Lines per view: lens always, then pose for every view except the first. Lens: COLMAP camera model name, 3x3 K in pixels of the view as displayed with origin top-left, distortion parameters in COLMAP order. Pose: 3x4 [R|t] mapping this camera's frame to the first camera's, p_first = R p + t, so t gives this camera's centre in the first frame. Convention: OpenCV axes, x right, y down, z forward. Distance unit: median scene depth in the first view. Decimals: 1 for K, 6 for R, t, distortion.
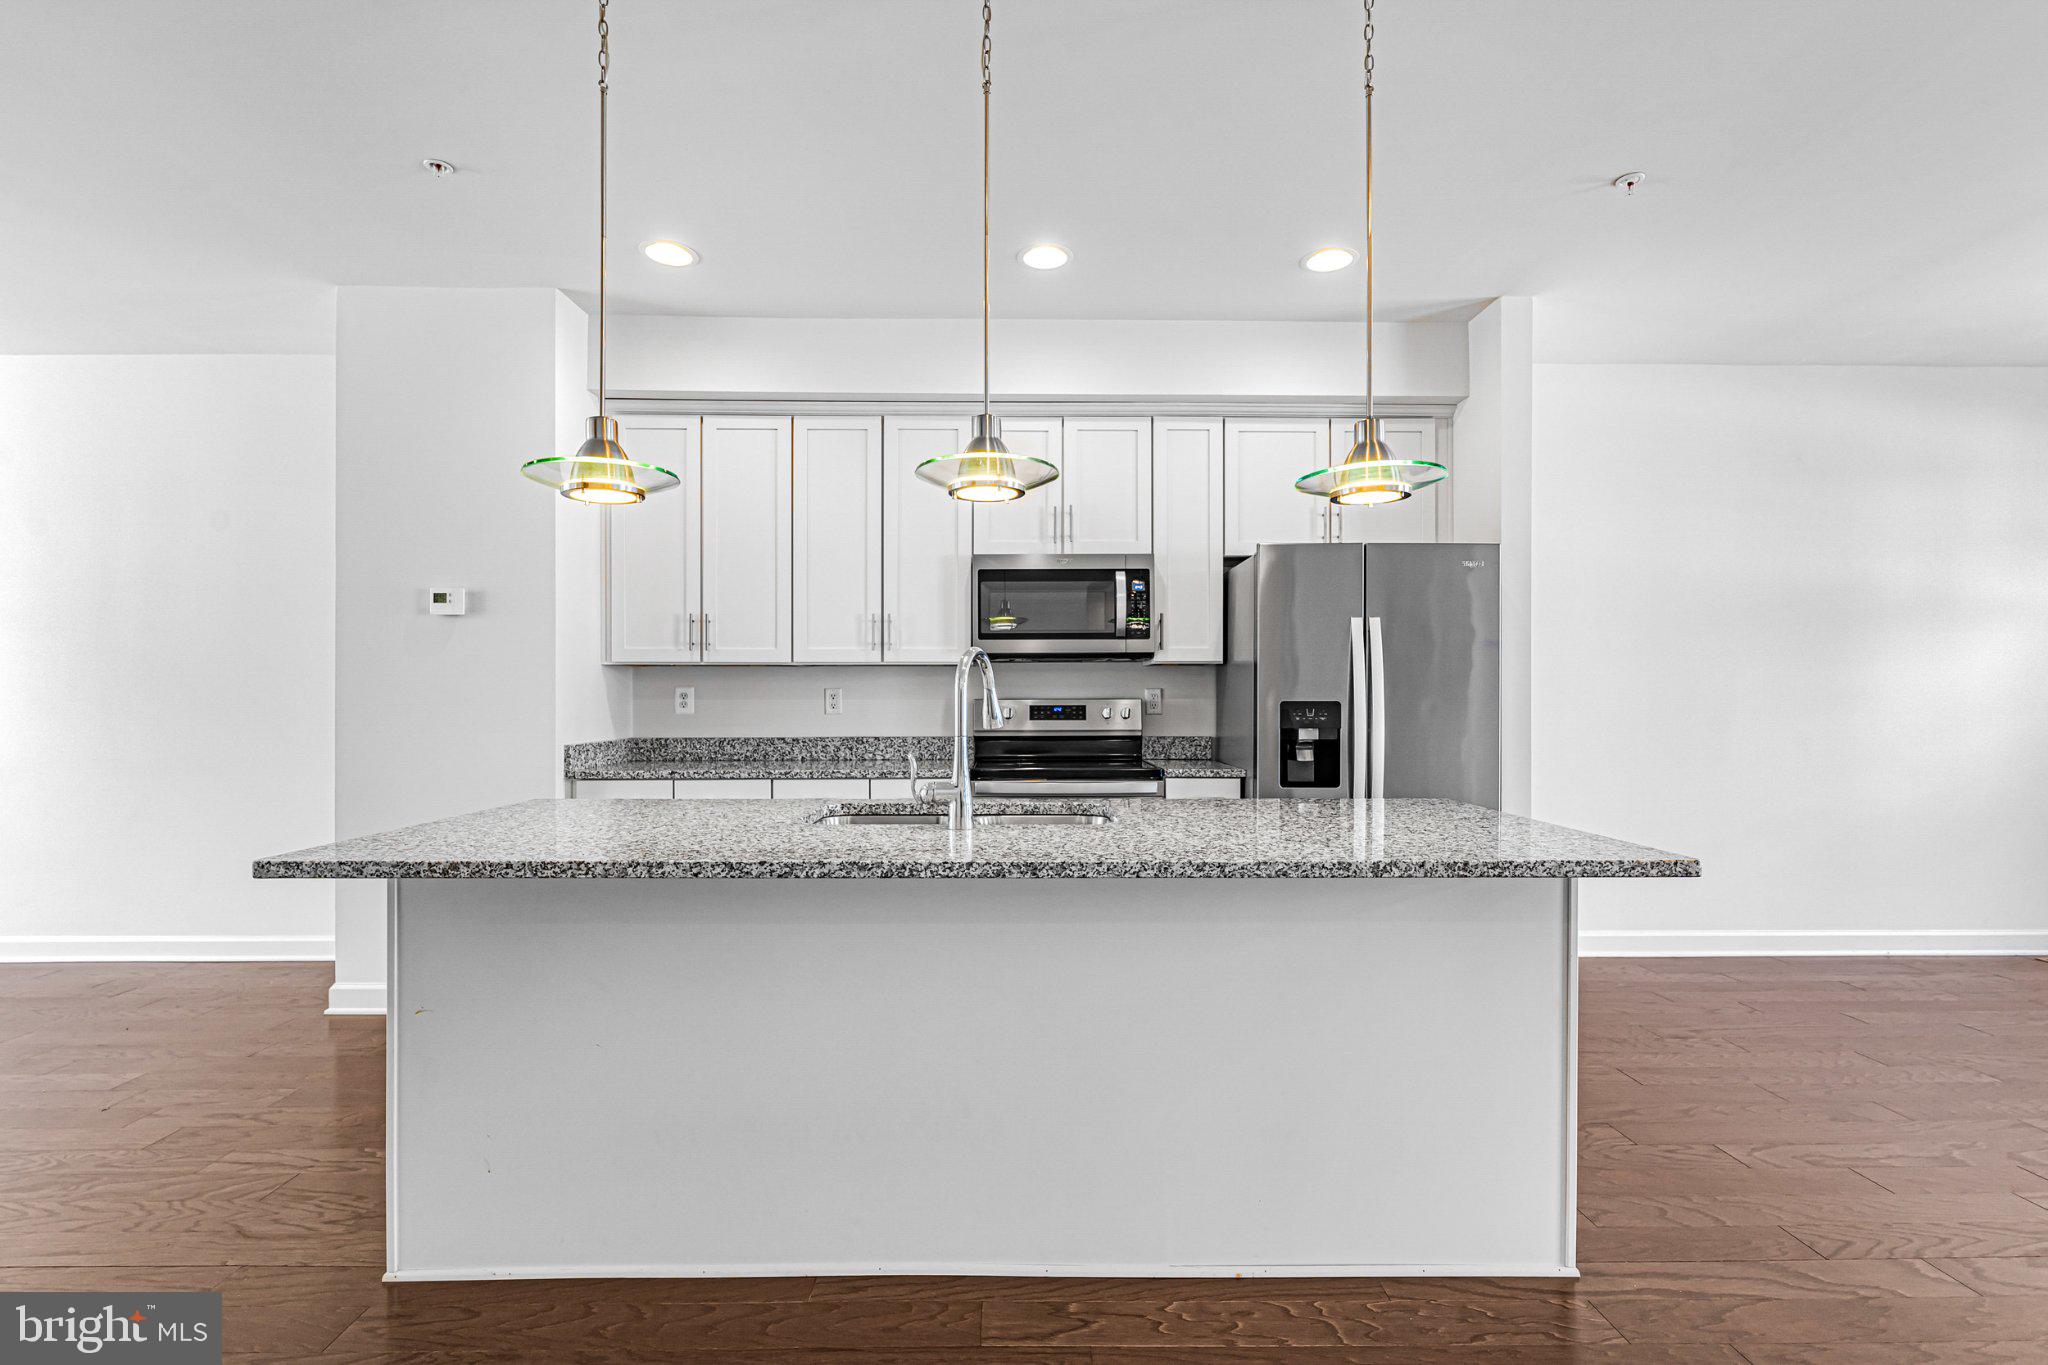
lens RADIAL K [[926.2, 0, 1024.0], [0, 926.2, 682.5], [0, 0, 1]] dist [-0.000857, 0.000043]
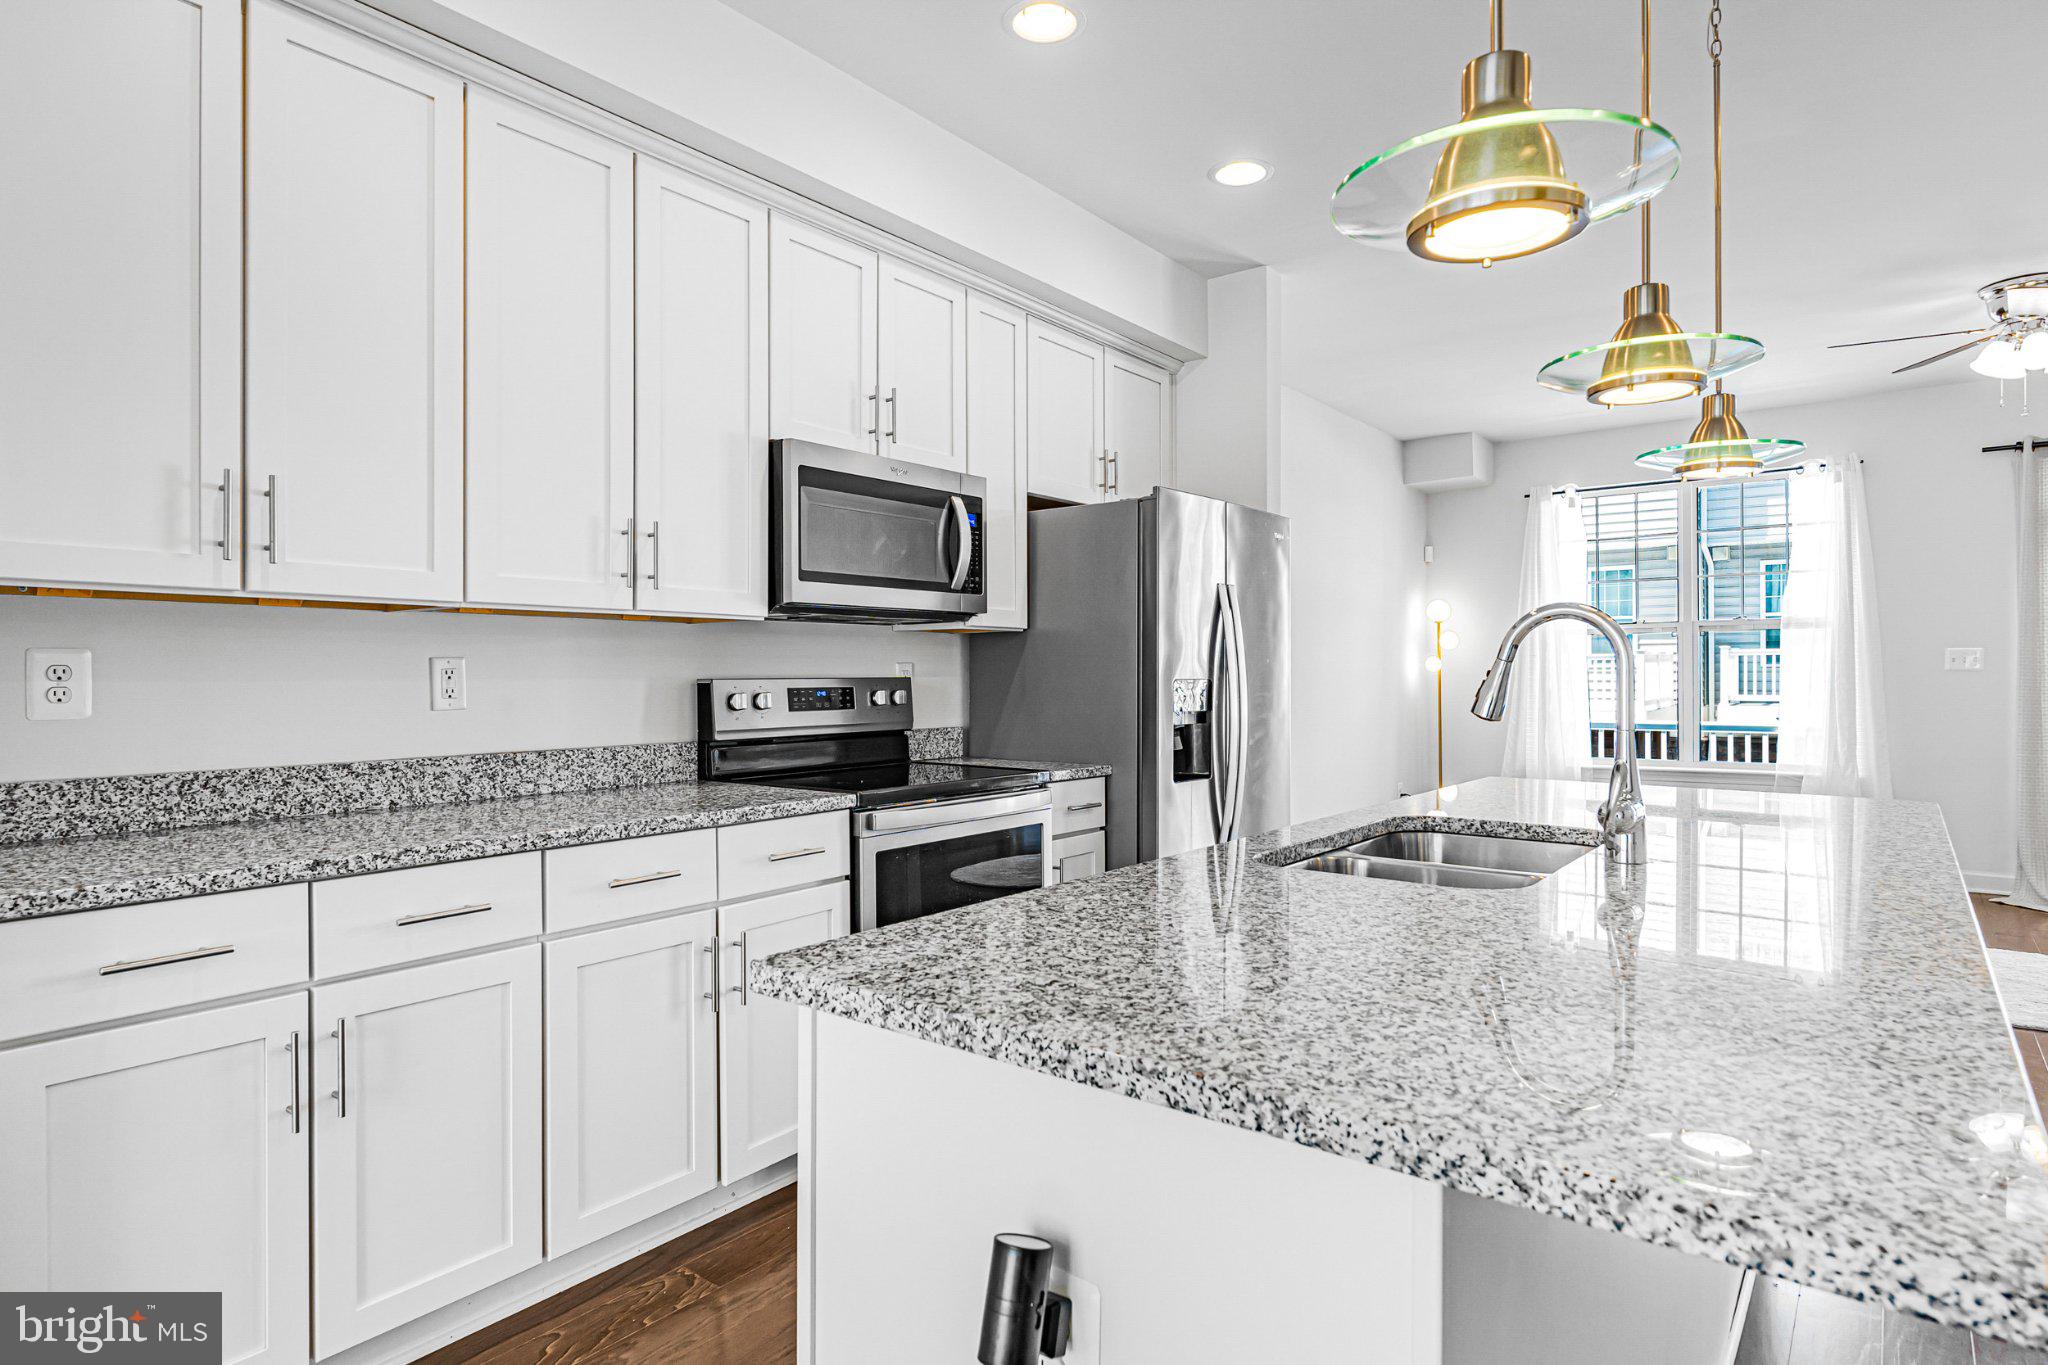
lens RADIAL K [[1140.9, 0, 1024.0], [0, 1140.9, 682.5], [0, 0, 1]] dist [0.004481, 0.000888]
pose [[0.604747, -0.005344, 0.796400, -0.541963], [-0.014185, 0.999747, 0.017480, 0.005115], [-0.796291, -0.021868, 0.604518, 0.417899]]
